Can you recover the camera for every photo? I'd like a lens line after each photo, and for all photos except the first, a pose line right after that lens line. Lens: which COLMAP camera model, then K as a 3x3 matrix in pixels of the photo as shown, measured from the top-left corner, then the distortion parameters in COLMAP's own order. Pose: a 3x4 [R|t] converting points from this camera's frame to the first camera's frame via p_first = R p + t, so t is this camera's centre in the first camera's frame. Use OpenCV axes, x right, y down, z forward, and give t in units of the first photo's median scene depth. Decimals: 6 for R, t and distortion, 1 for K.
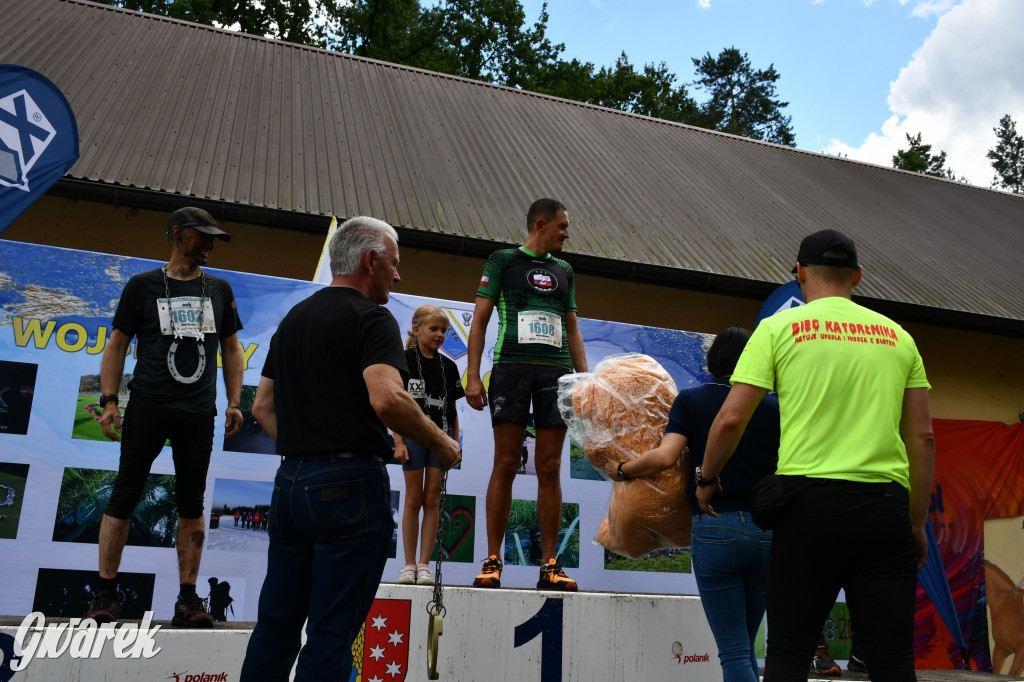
lens RADIAL K [[905.4, 0, 495.3], [0, 905.4, 342.4], [0, 0, 1]] dist [-0.012675, 0.011936]
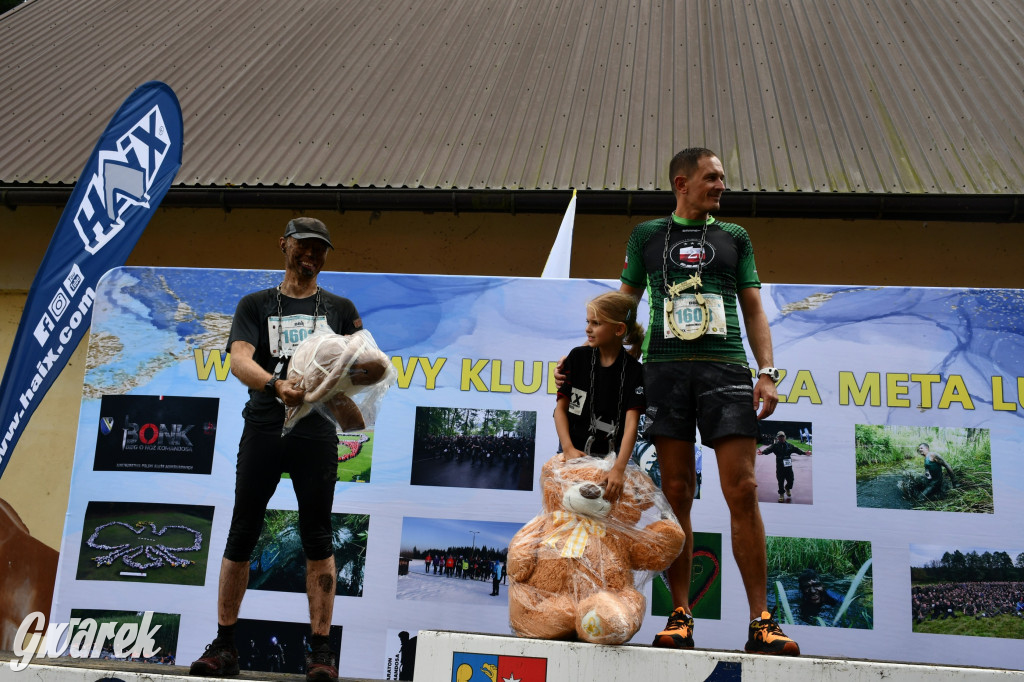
lens RADIAL K [[1189.9, 0, 491.8], [0, 1189.9, 345.4], [0, 0, 1]] dist [-0.010152, 0.042426]
pose [[0.907164, -0.080962, -0.412915, 0.181571], [0.081944, 0.996519, -0.015361, 0.008673], [0.412721, -0.019901, 0.910640, 0.004087]]
